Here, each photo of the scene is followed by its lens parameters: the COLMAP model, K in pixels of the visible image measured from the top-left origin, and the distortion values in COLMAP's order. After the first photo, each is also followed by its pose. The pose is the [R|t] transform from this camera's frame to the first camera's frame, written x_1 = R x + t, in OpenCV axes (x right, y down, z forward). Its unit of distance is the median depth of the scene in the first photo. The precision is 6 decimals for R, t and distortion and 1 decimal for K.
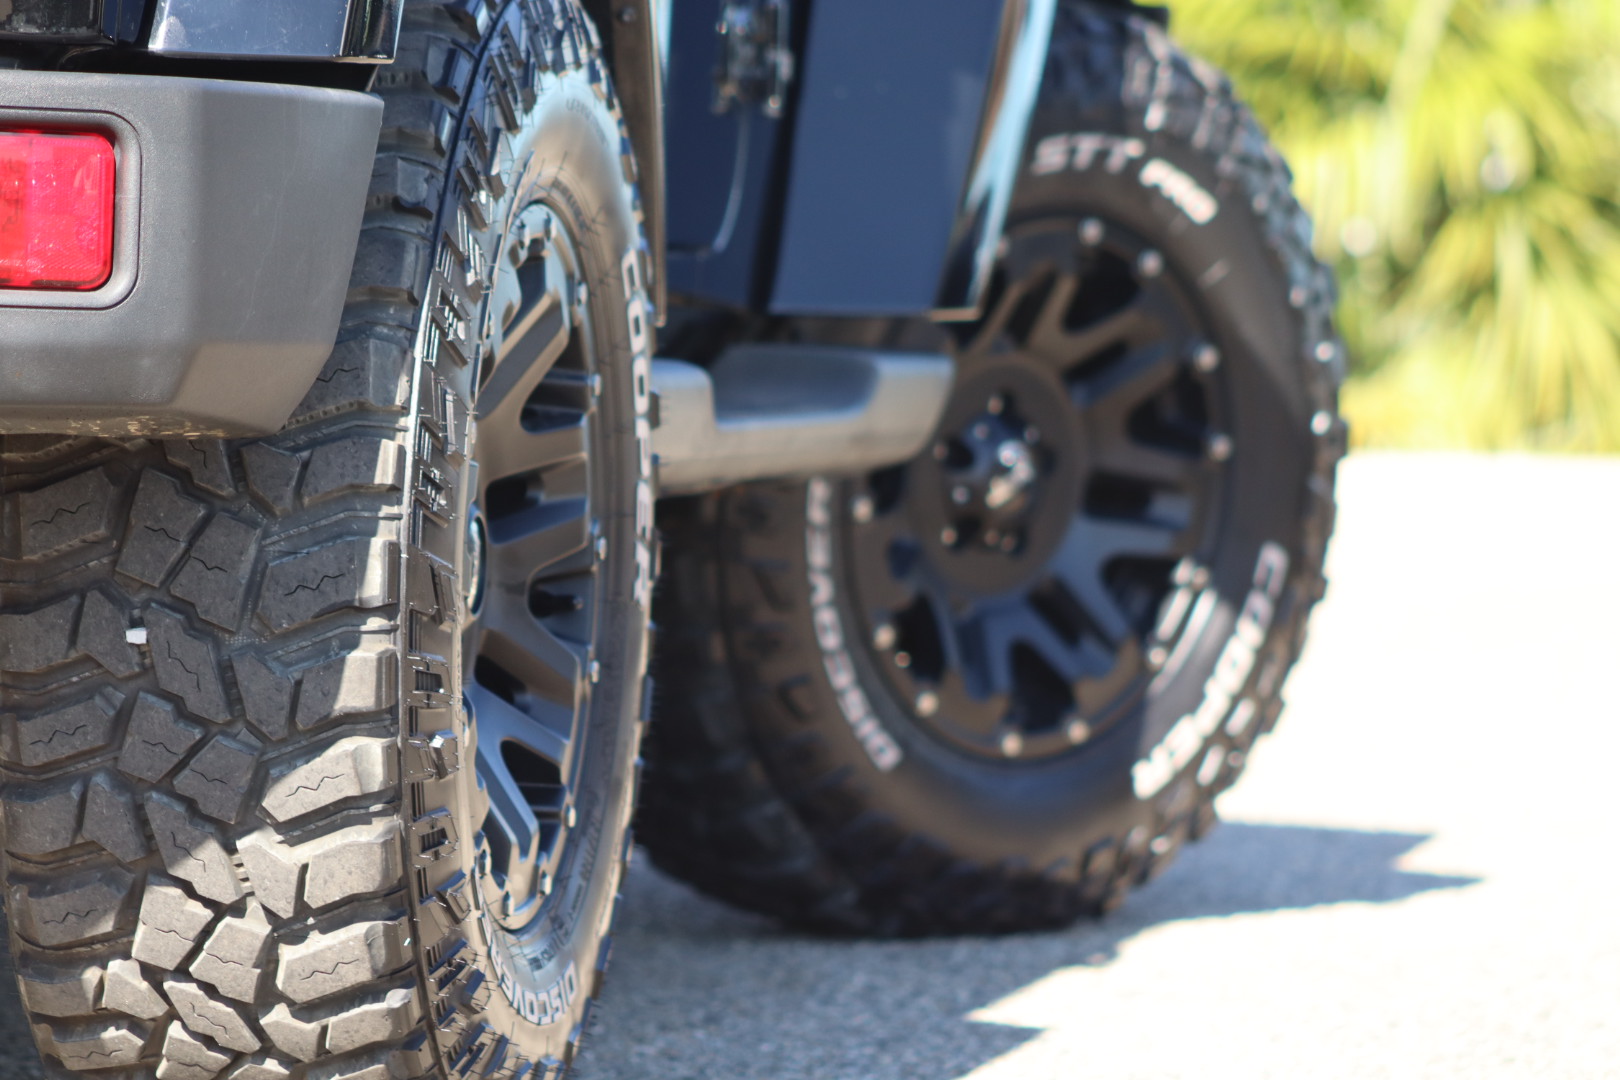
lens RADIAL K [[11196.4, 0, 810.0], [0, 11196.4, 540.0], [0, 0, 1]] dist [1.044399, -0.604585]
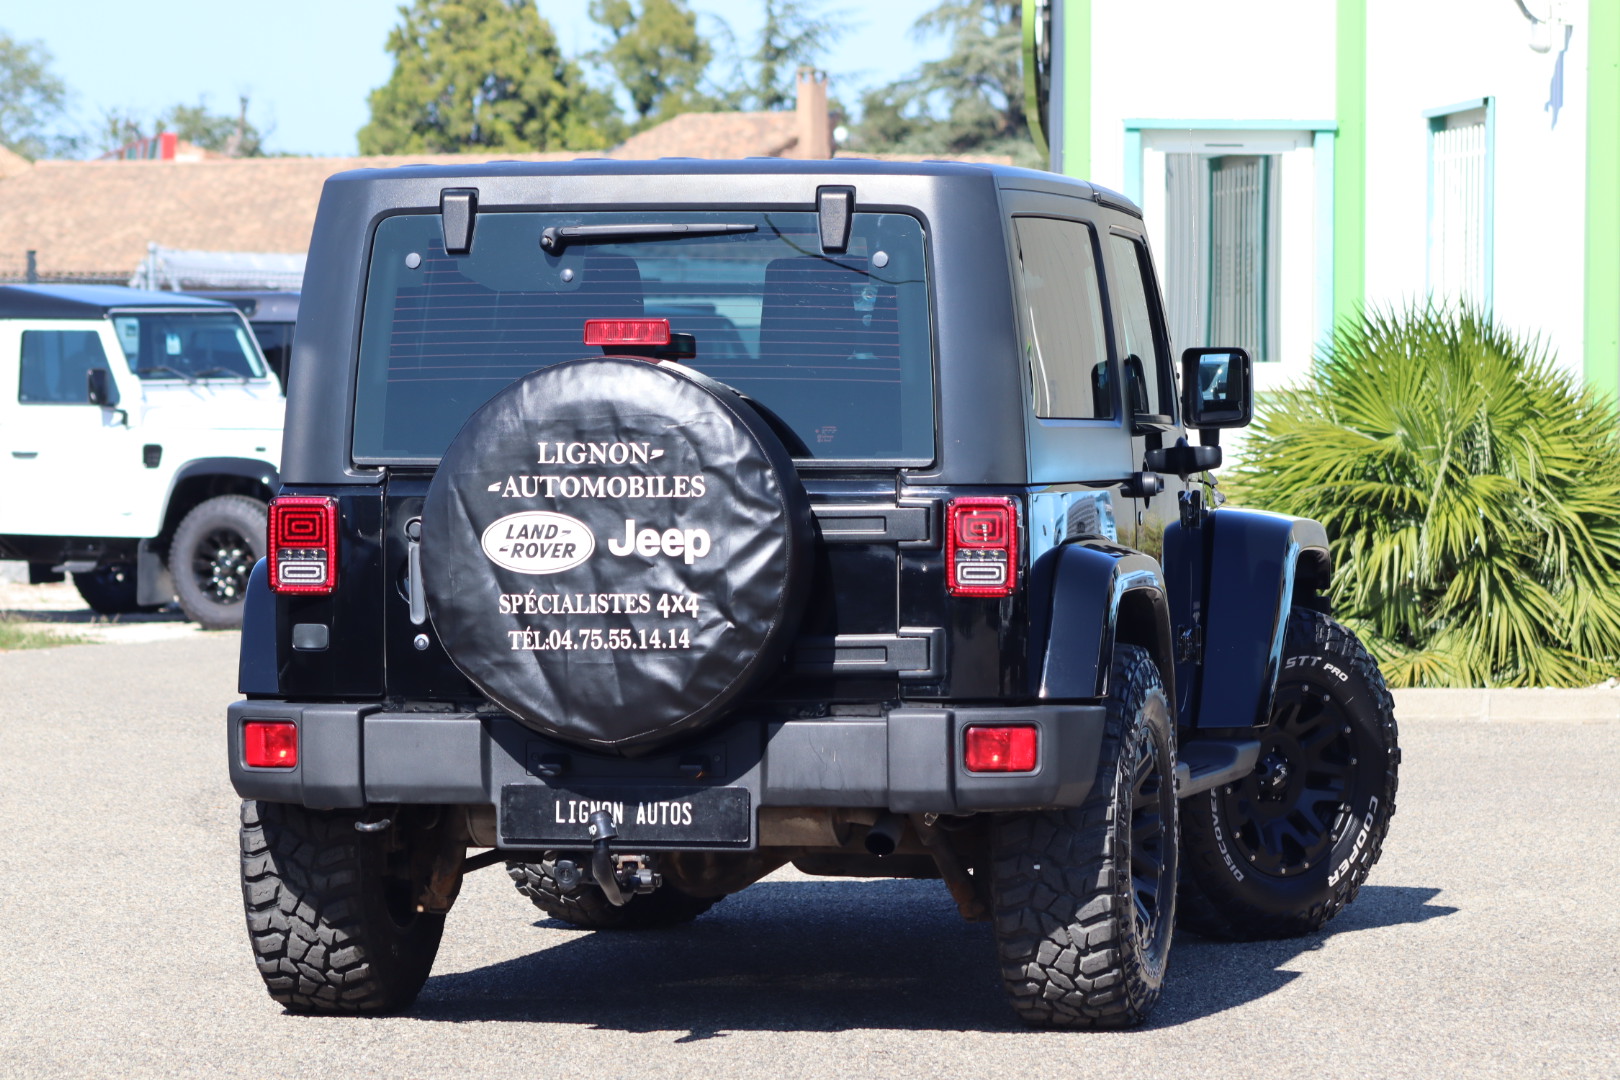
lens RADIAL K [[8098.6, 0, 810.0], [0, 8098.6, 540.0], [0, 0, 1]] dist [0.327720, 8.942553]
pose [[0.999104, -0.031488, -0.028281, -0.054923], [0.031284, 0.999481, -0.007647, -0.071721], [0.028507, 0.006756, 0.999571, -1.410858]]
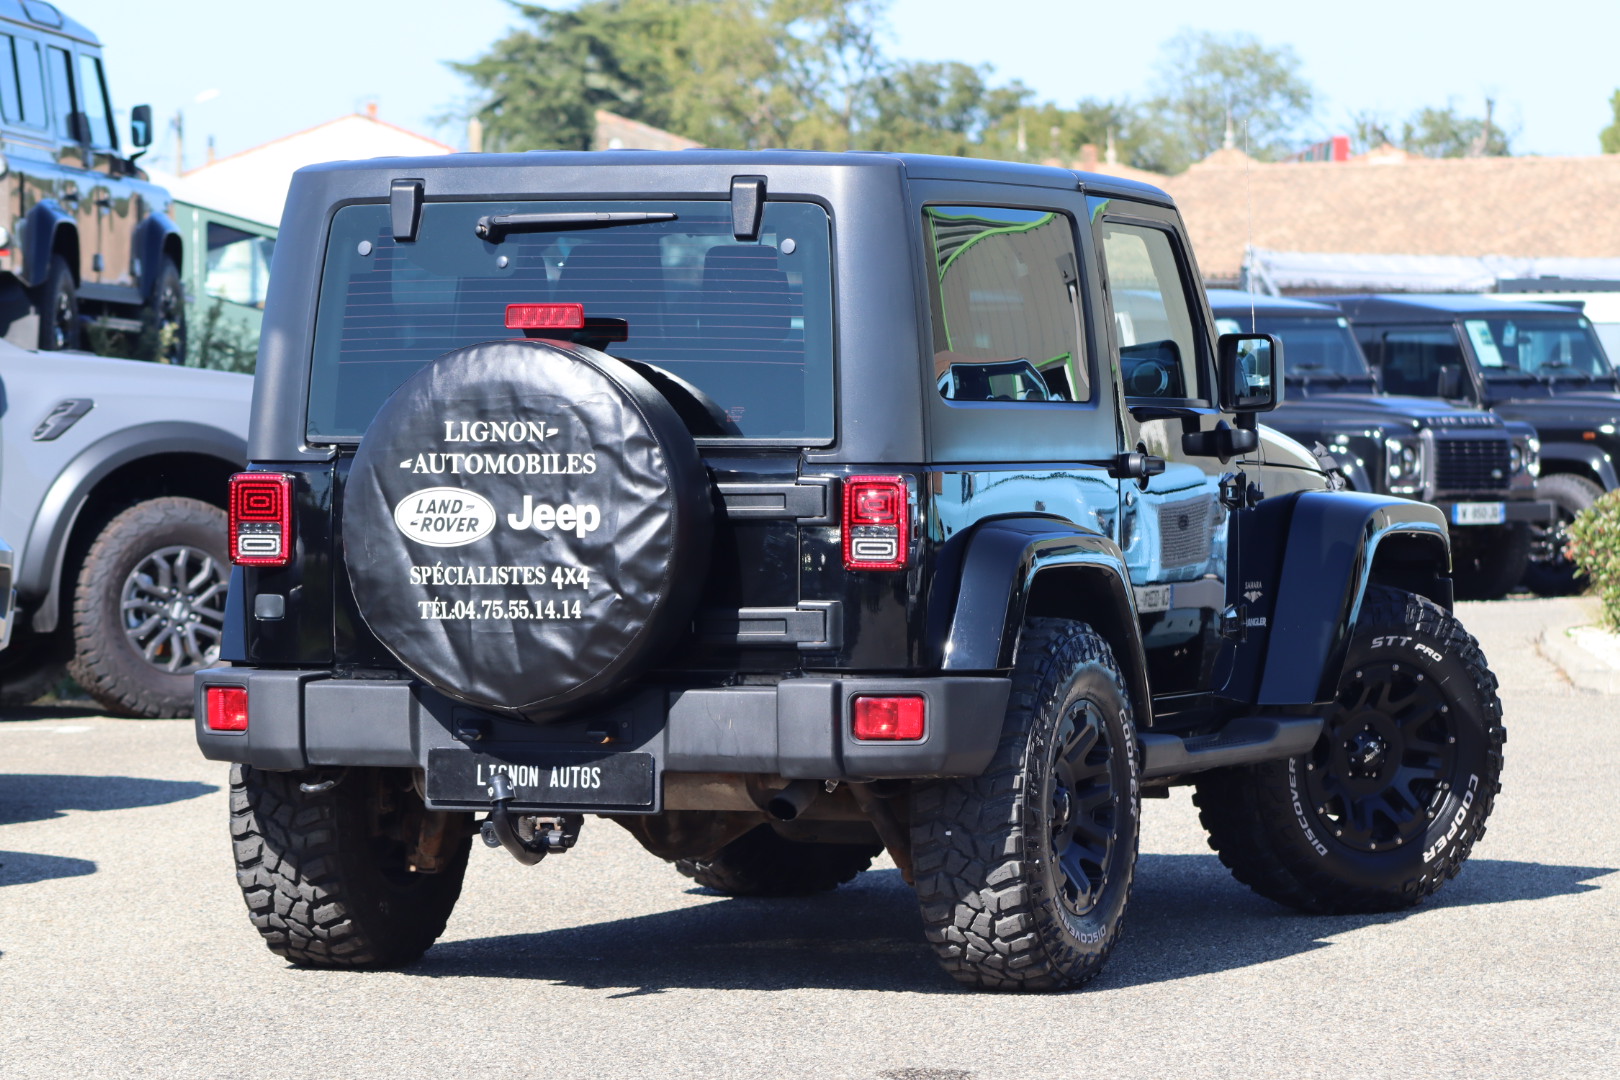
lens RADIAL K [[8098.6, 0, 810.0], [0, 8098.6, 540.0], [0, 0, 1]] dist [0.327720, 8.942553]
pose [[0.981017, -0.026461, -0.192107, 0.377041], [0.024469, 0.999619, -0.012733, -0.050565], [0.192371, 0.007790, 0.981291, -1.454871]]
